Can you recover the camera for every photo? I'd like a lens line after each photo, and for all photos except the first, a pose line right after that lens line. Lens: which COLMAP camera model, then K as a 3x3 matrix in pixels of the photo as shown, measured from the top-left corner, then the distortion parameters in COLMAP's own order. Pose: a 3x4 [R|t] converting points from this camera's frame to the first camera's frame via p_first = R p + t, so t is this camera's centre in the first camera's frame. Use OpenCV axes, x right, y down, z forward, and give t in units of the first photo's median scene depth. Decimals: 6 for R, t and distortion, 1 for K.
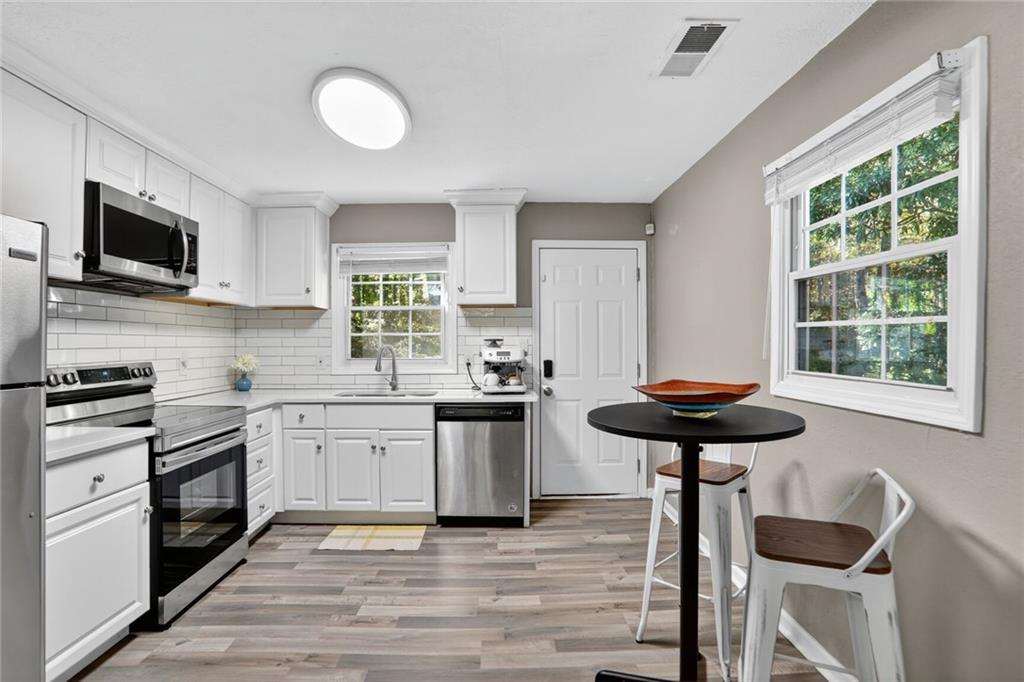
lens RADIAL K [[513.3, 0, 513.9], [0, 513.3, 355.9], [0, 0, 1]] dist [-0.034422, 0.001526]
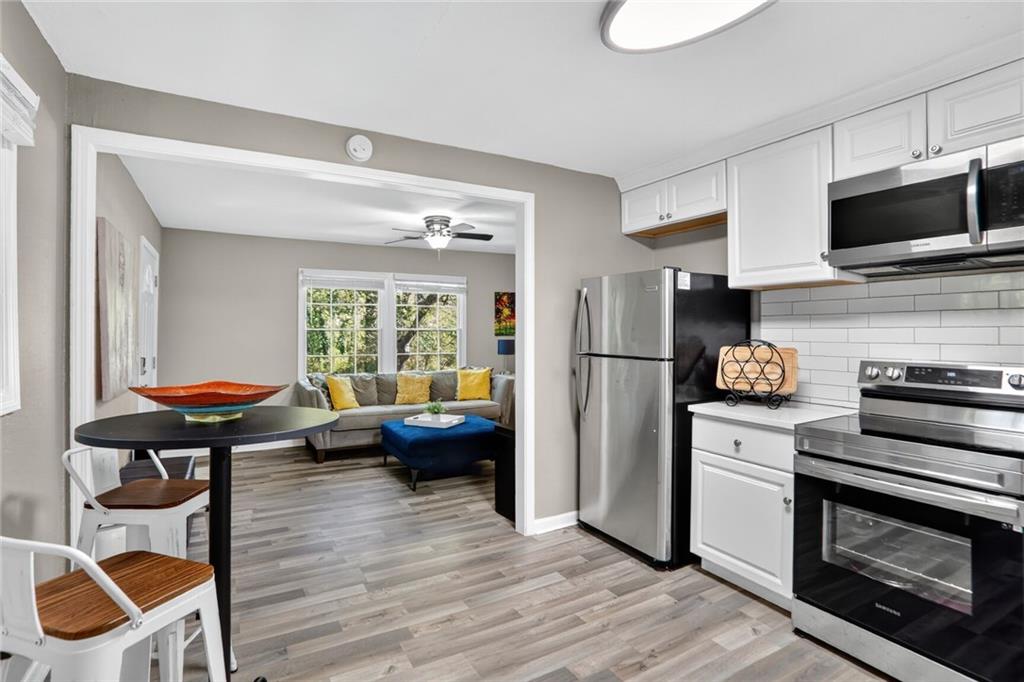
lens RADIAL K [[506.4, 0, 498.3], [0, 506.4, 329.6], [0, 0, 1]] dist [-0.027319, 0.000372]
pose [[-0.891206, -0.005975, -0.453559, 0.151464], [-0.014204, 0.999790, 0.014738, -0.027426], [0.453376, 0.019577, -0.891104, 0.953331]]
